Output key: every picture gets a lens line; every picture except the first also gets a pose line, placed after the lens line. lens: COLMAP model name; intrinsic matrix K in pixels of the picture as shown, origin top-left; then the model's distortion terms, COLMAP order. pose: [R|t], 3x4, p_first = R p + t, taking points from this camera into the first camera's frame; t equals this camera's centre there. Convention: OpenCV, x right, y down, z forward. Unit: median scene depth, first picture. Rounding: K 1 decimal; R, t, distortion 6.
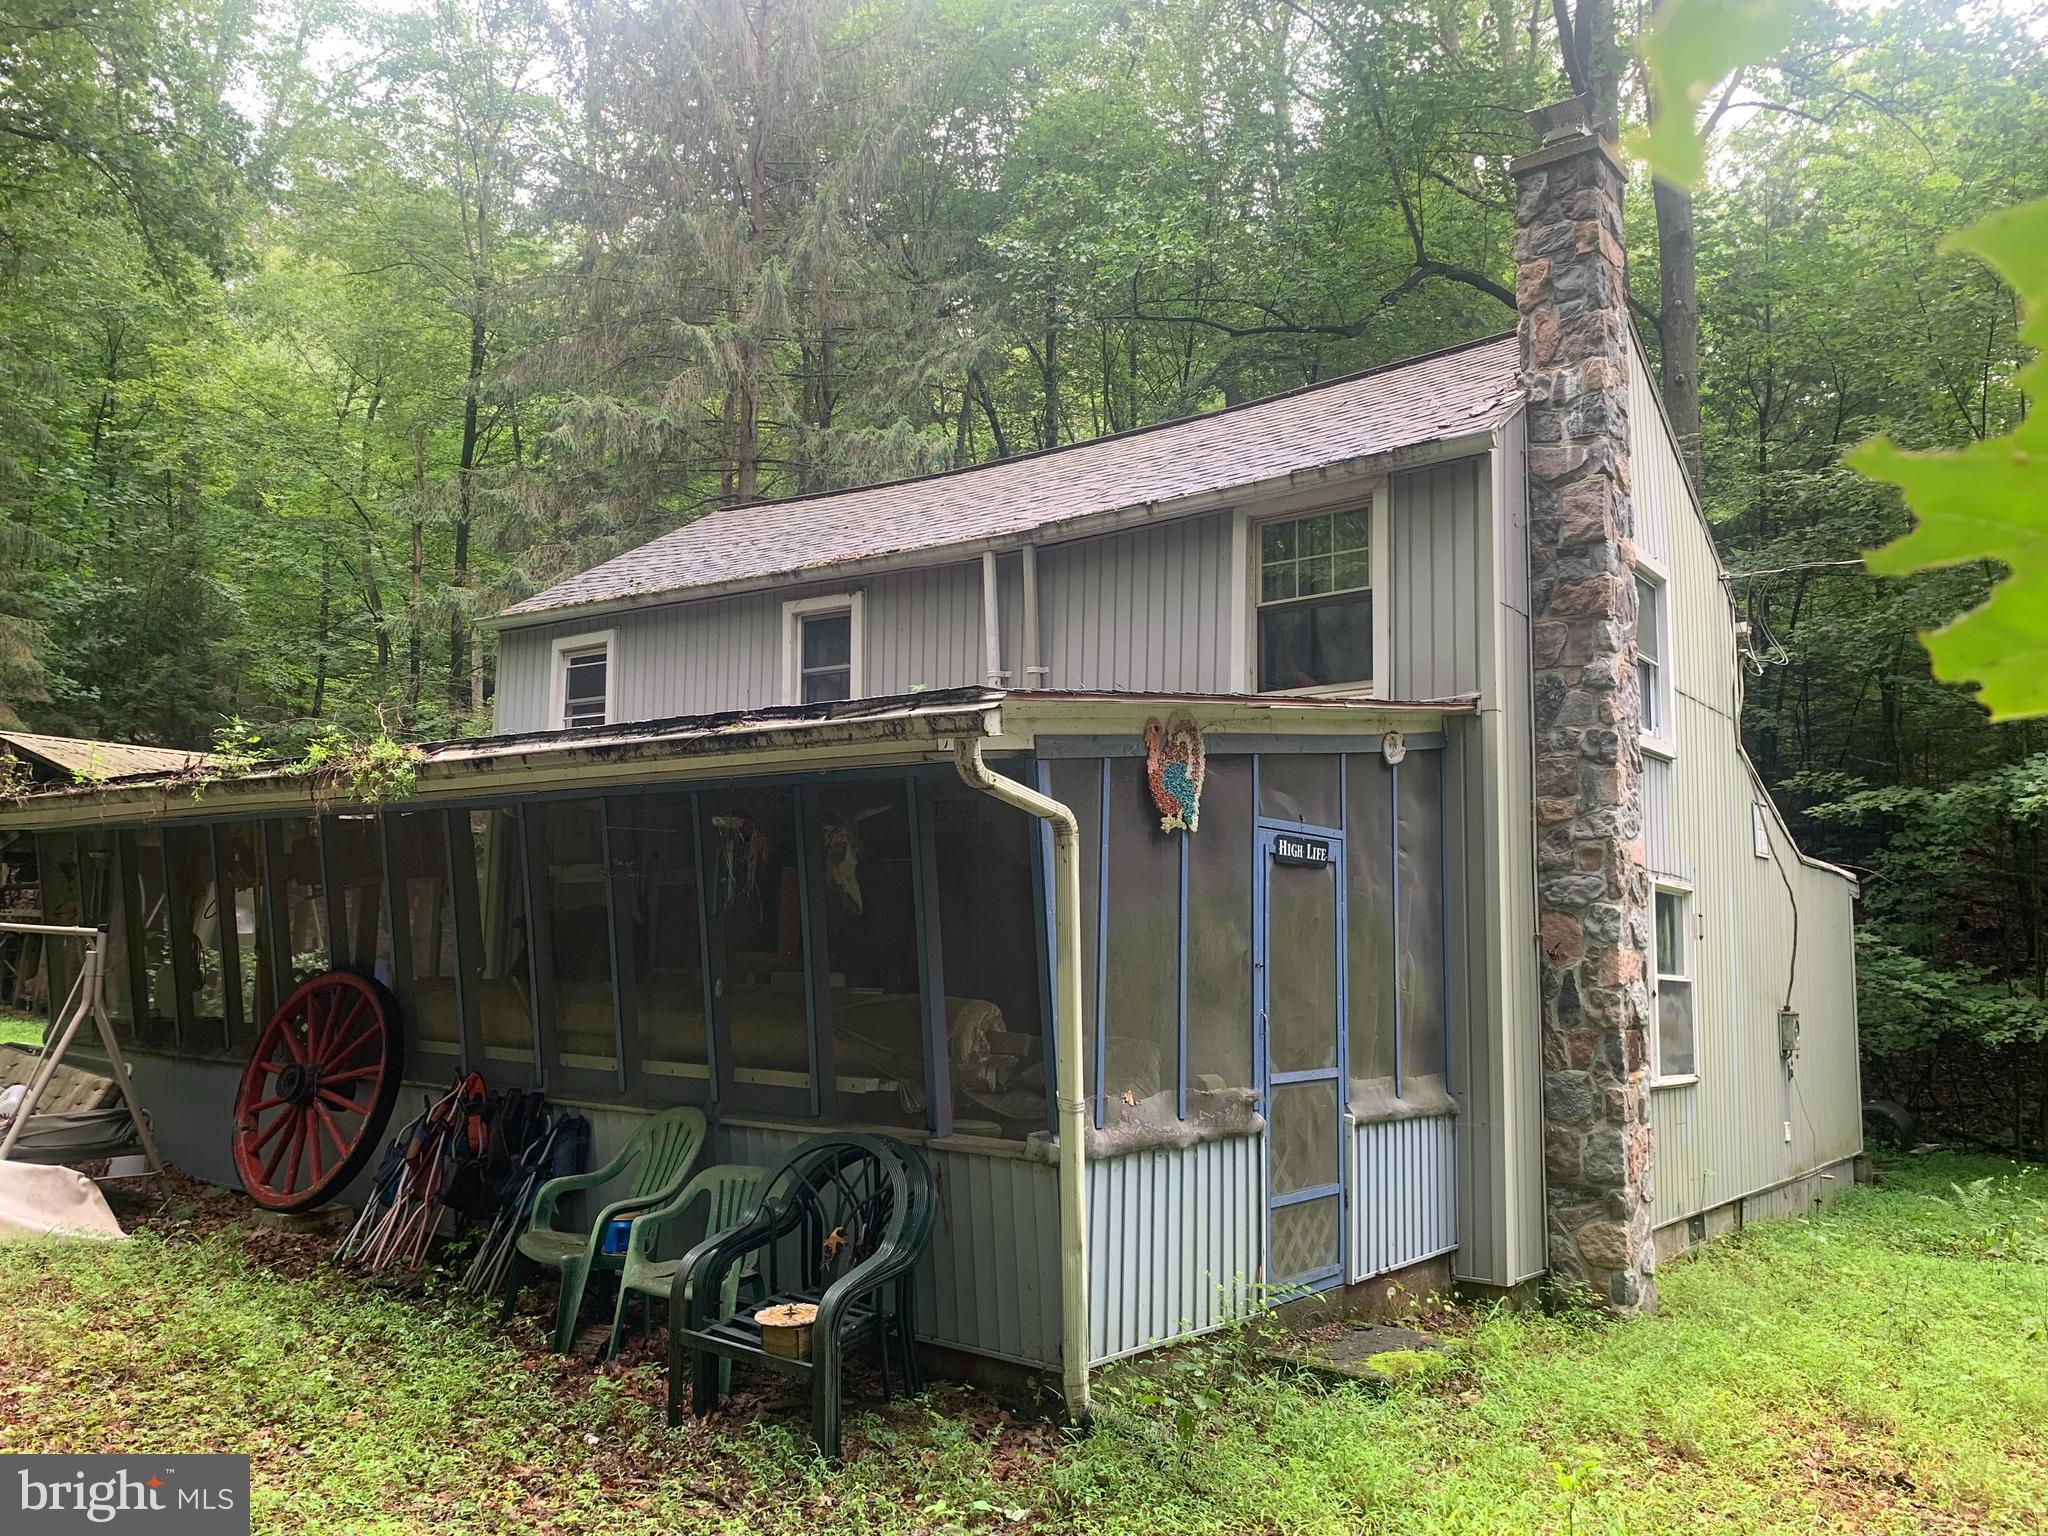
lens RADIAL K [[1621.4, 0, 1024.3], [0, 1621.4, 761.9], [0, 0, 1]] dist [0.032759, -0.004038]
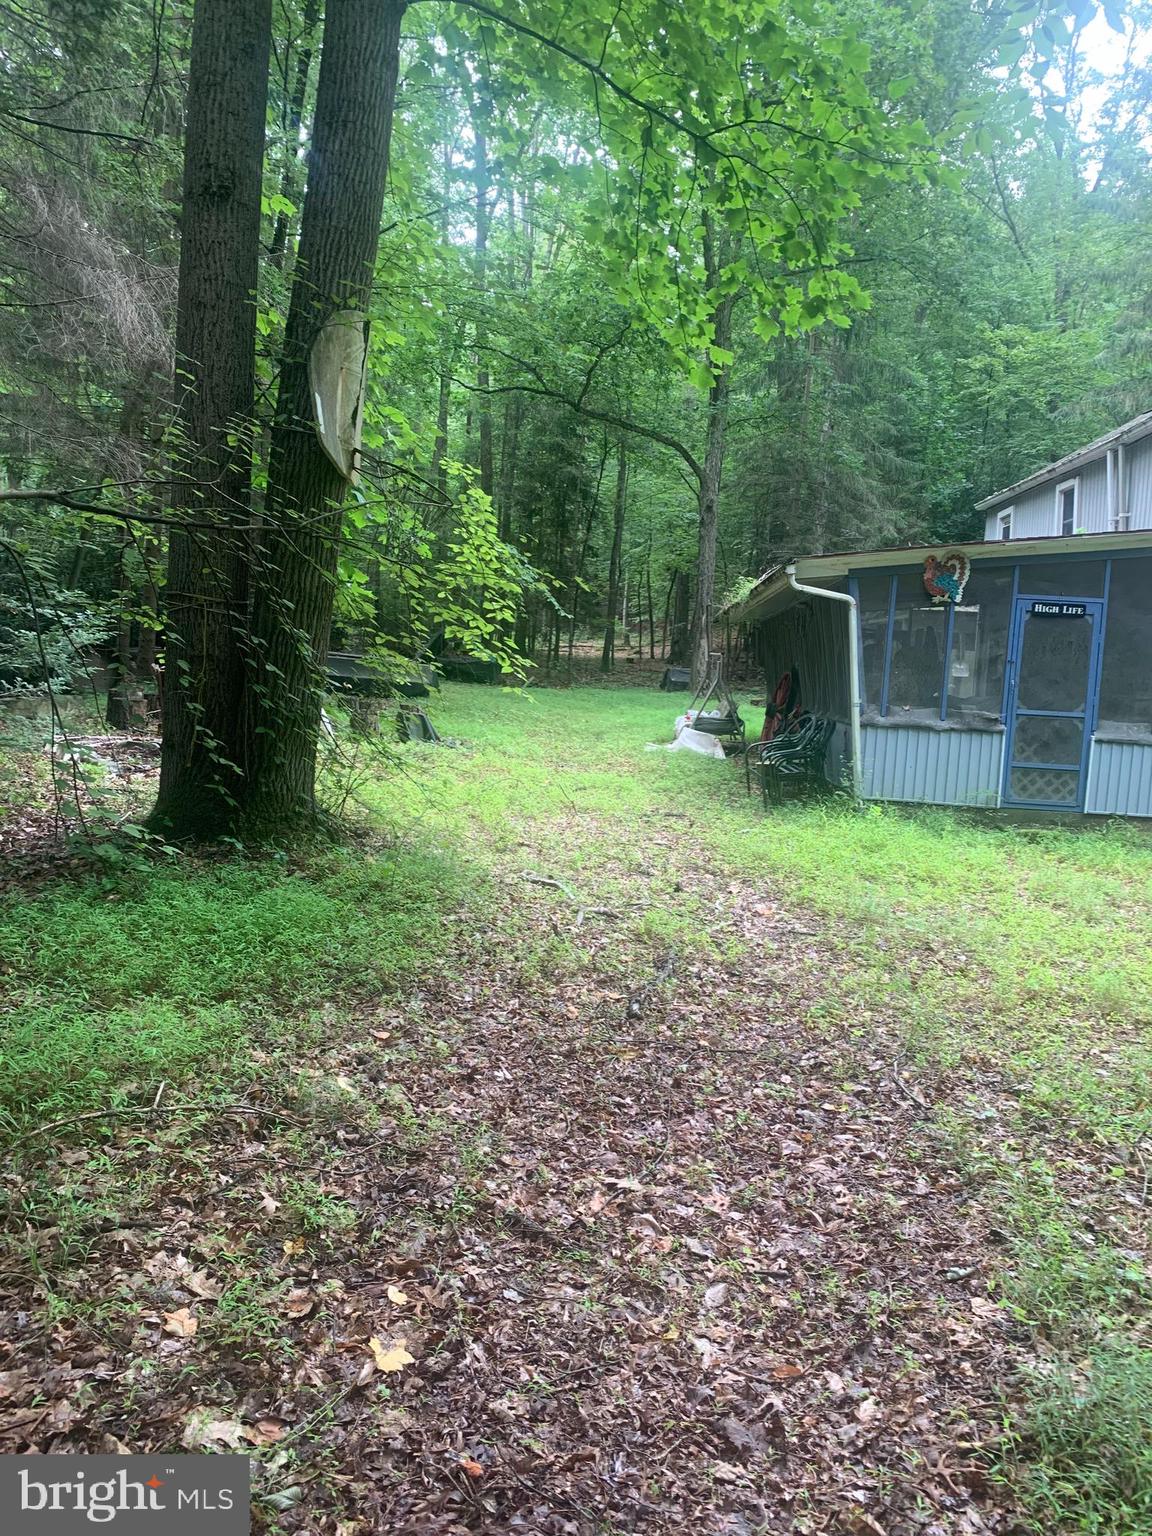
lens RADIAL K [[1216.1, 0, 576.8], [0, 1216.1, 769.8], [0, 0, 1]] dist [0.032759, -0.004038]
pose [[0.567152, 0.075976, -0.820102, 1.240064], [0.053093, 0.990292, 0.128460, 0.025670], [0.821900, -0.116398, 0.557612, -0.473538]]
